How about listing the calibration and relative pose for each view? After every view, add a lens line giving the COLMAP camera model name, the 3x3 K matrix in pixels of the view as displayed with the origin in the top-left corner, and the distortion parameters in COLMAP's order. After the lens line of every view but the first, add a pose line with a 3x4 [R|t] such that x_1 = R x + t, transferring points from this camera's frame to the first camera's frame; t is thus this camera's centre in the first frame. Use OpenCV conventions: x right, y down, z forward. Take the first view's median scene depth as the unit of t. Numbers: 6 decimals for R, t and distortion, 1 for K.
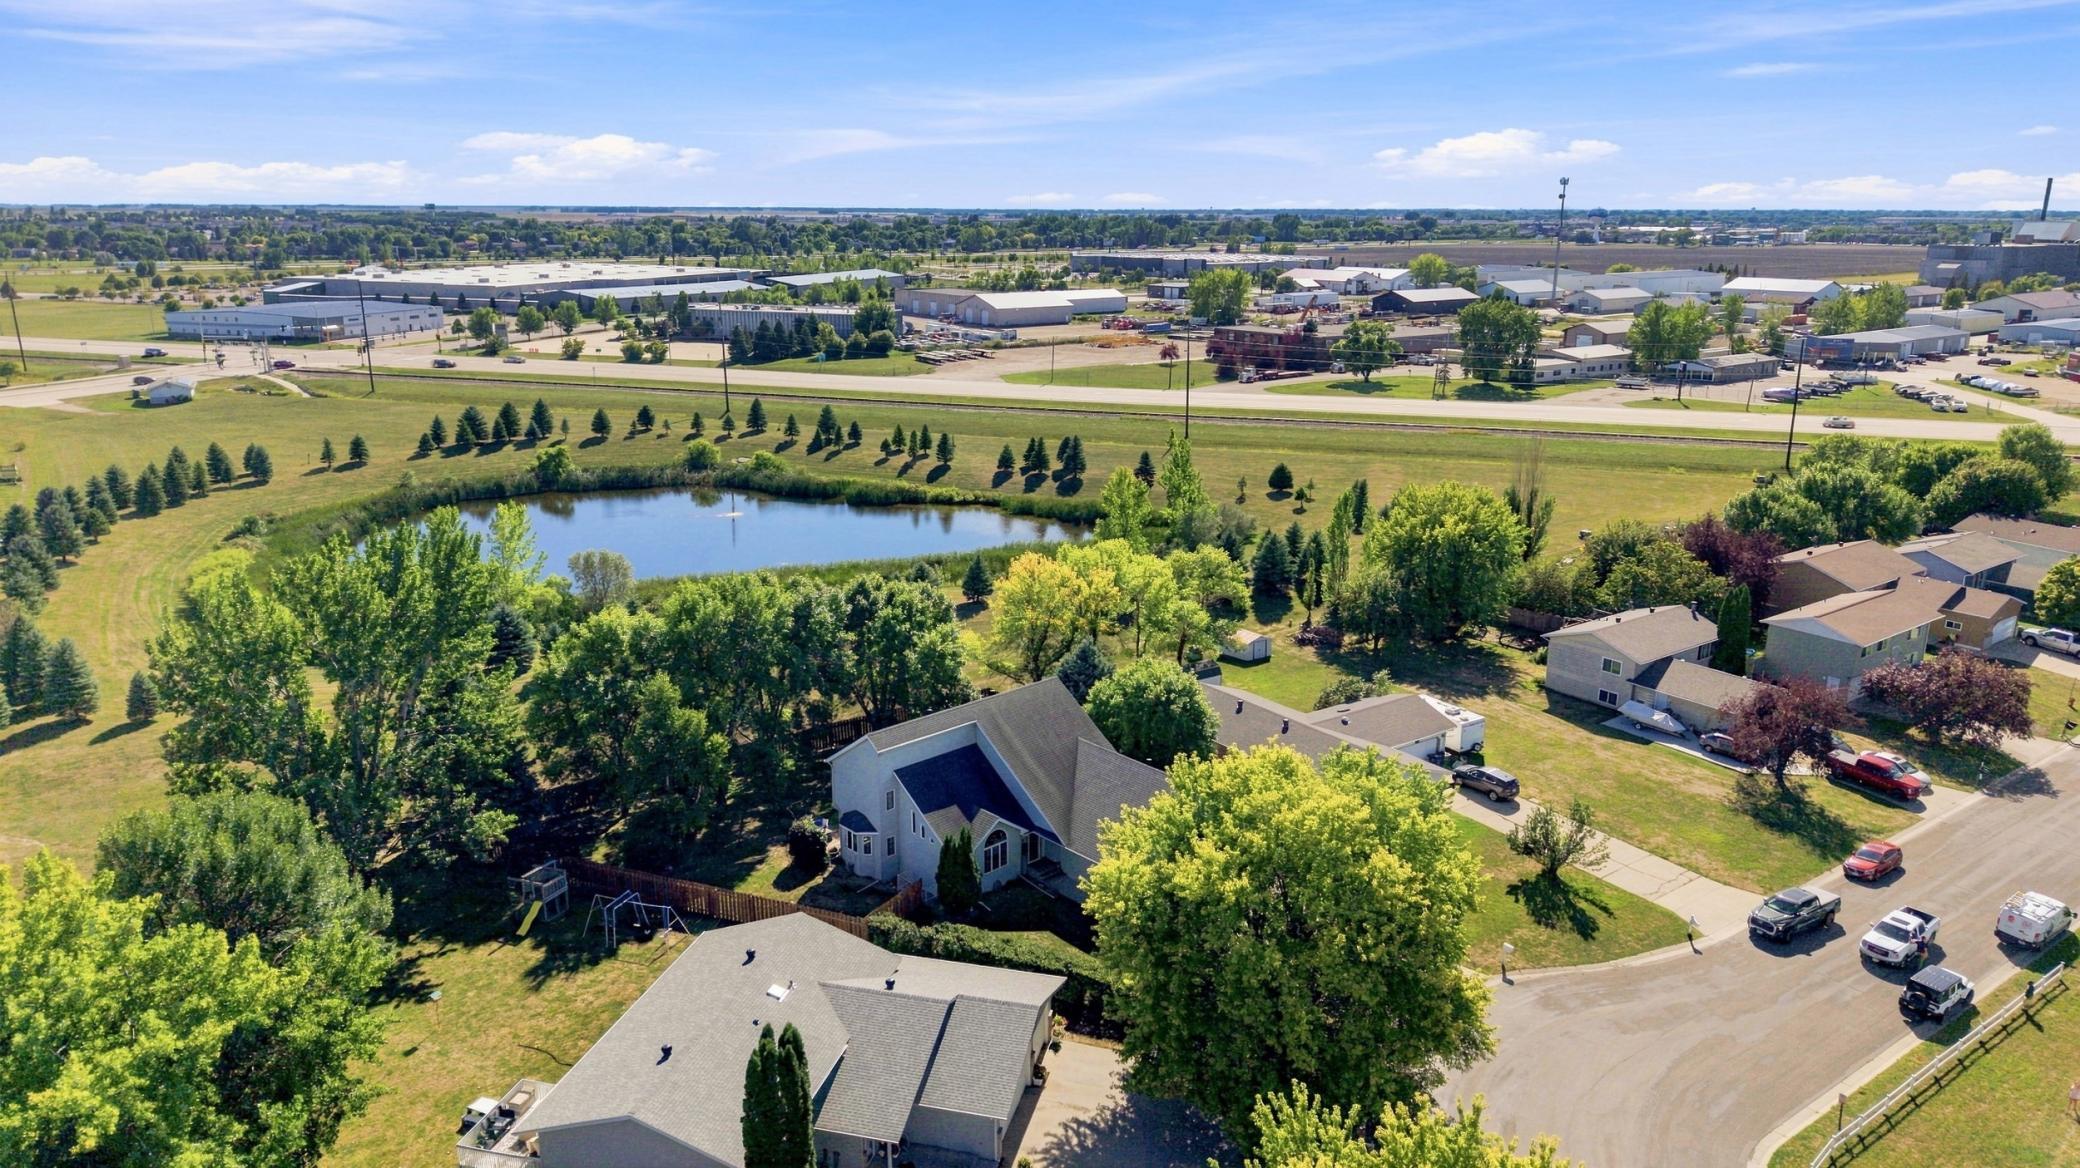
lens RADIAL K [[1390.1, 0, 1040.0], [0, 1390.1, 584.0], [0, 0, 1]] dist [0.031414, -0.026258]
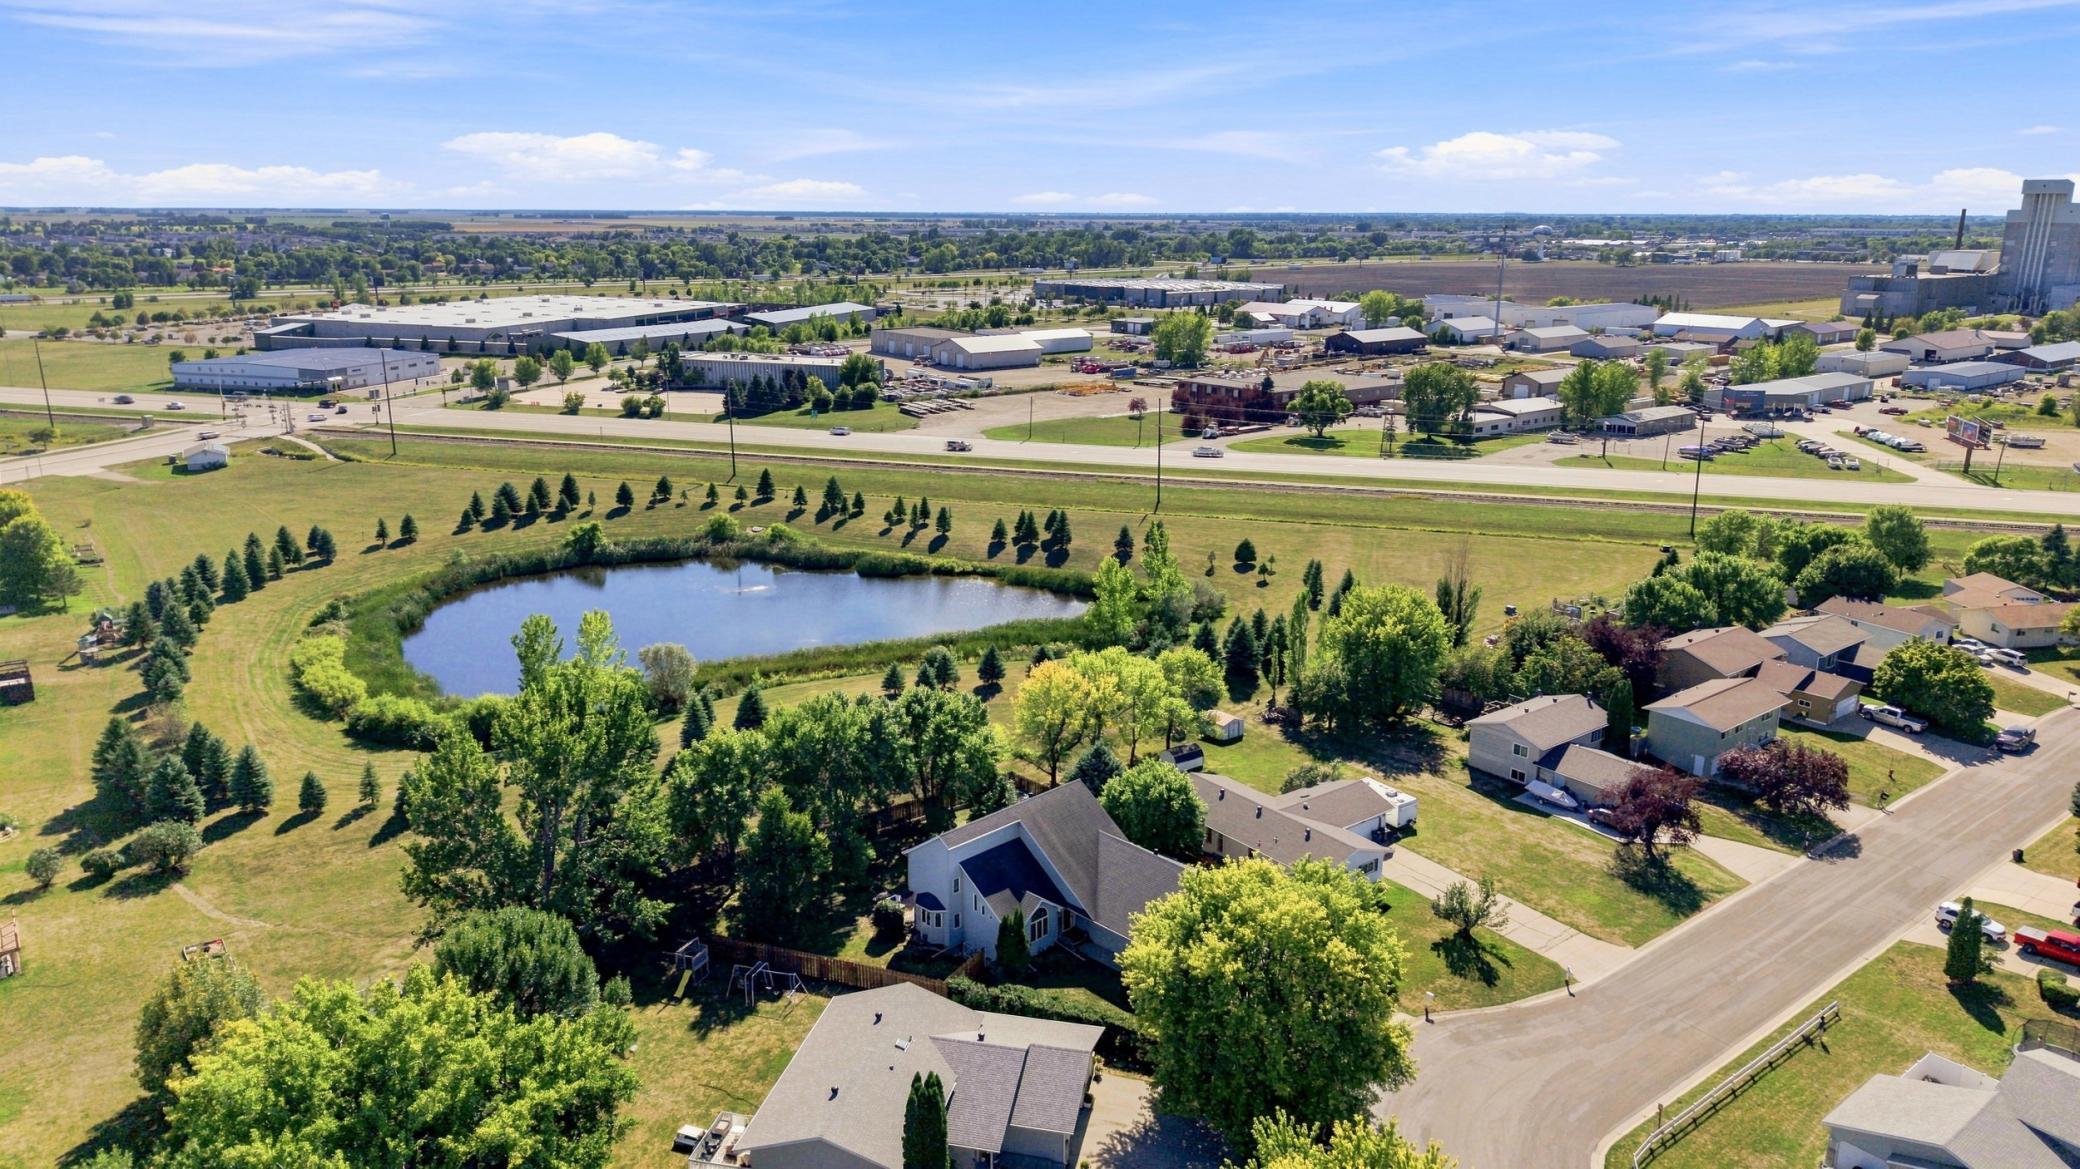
lens RADIAL K [[1390.1, 0, 1040.0], [0, 1390.1, 584.5], [0, 0, 1]] dist [0.031414, -0.026258]
pose [[0.999513, -0.007826, 0.030199, -0.037284], [0.007846, 0.999969, -0.000537, -0.067709], [-0.030194, 0.000773, 0.999544, -0.162119]]
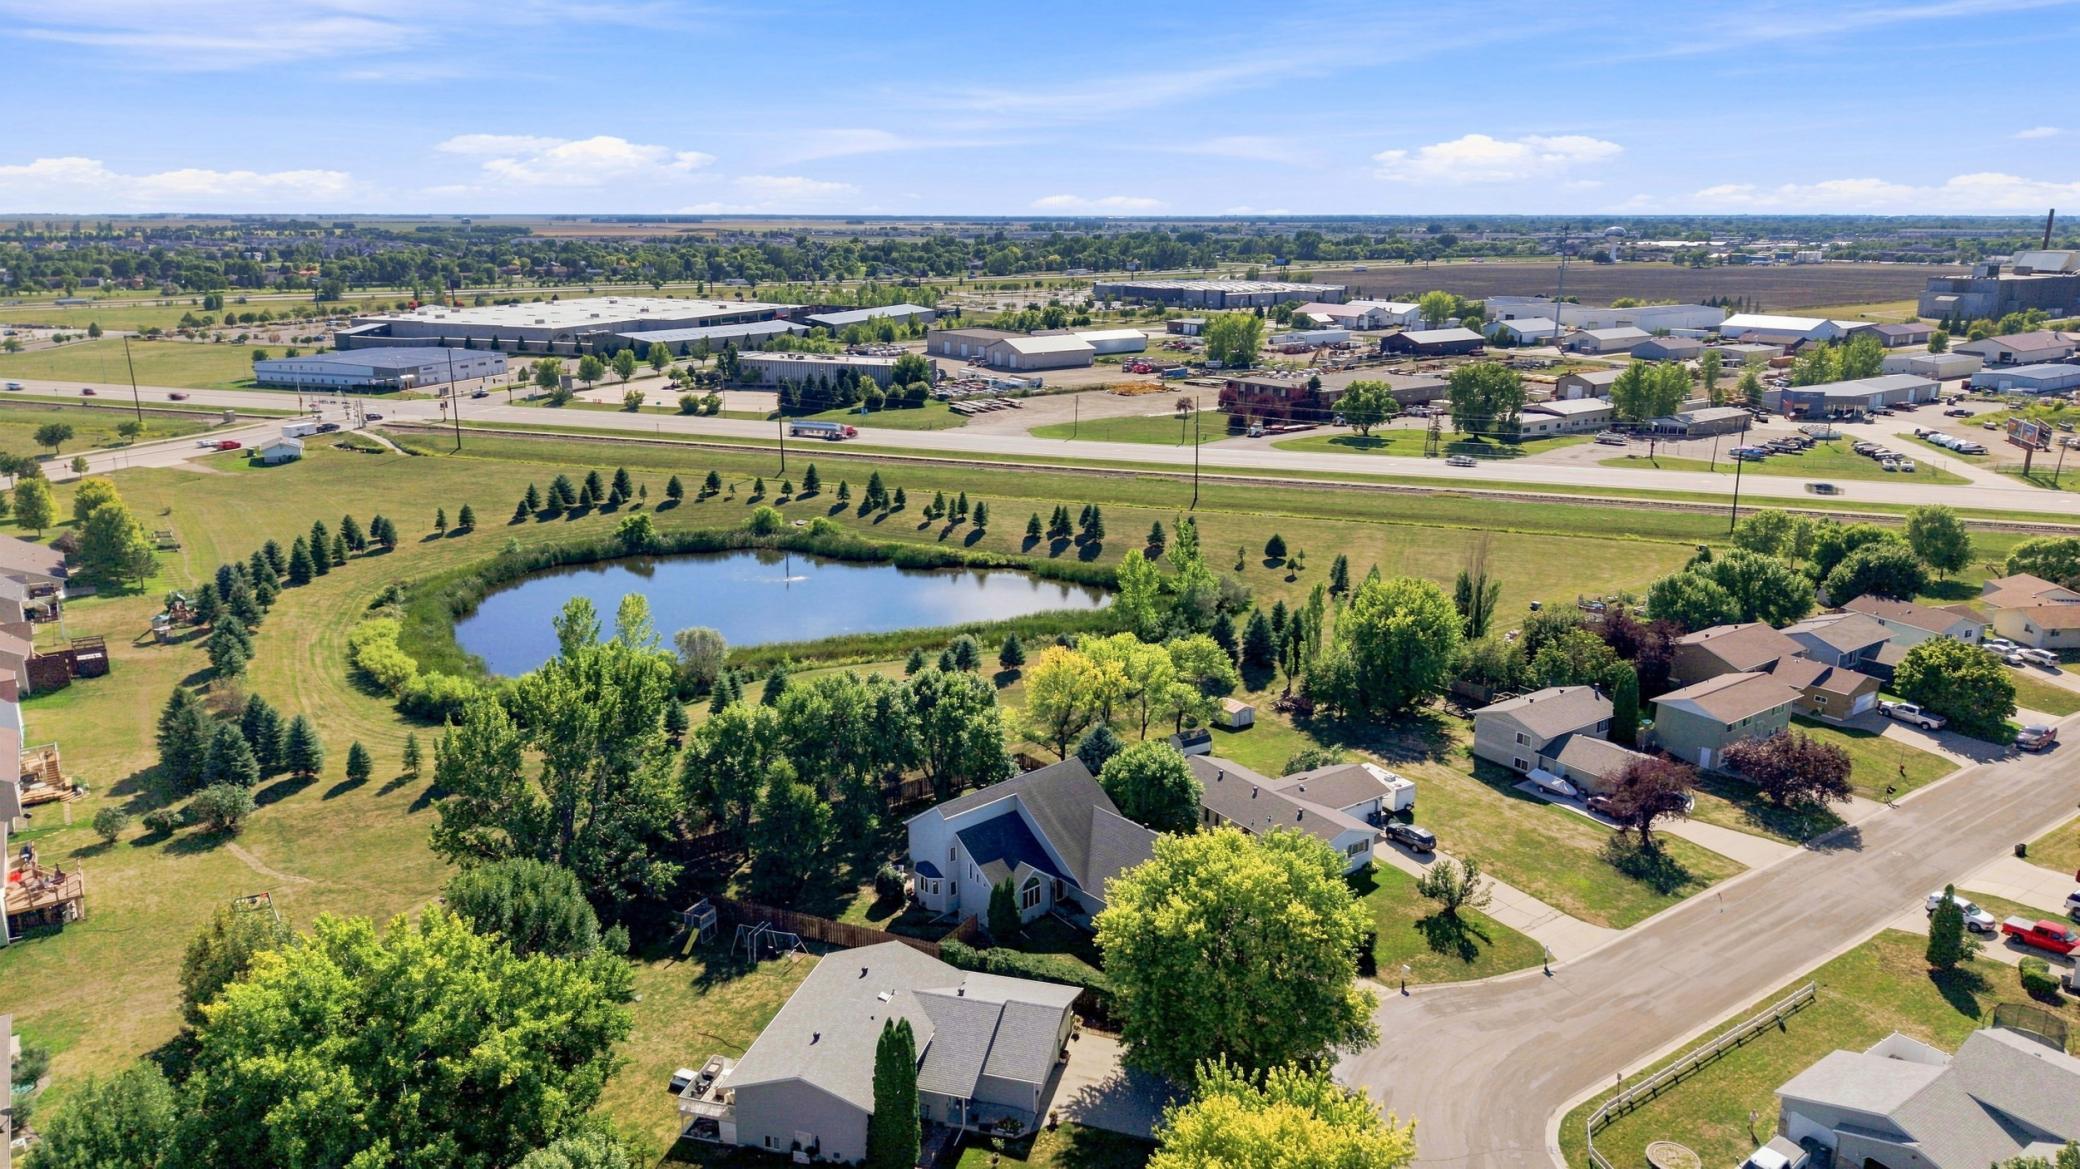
lens RADIAL K [[1389.7, 0, 1040.0], [0, 1389.7, 584.5], [0, 0, 1]] dist [0.038918, -0.039666]
pose [[0.999851, 0.001927, -0.017152, -0.000630], [-0.001975, 0.999994, -0.002782, -0.056560], [0.017147, 0.002816, 0.999849, -0.191136]]
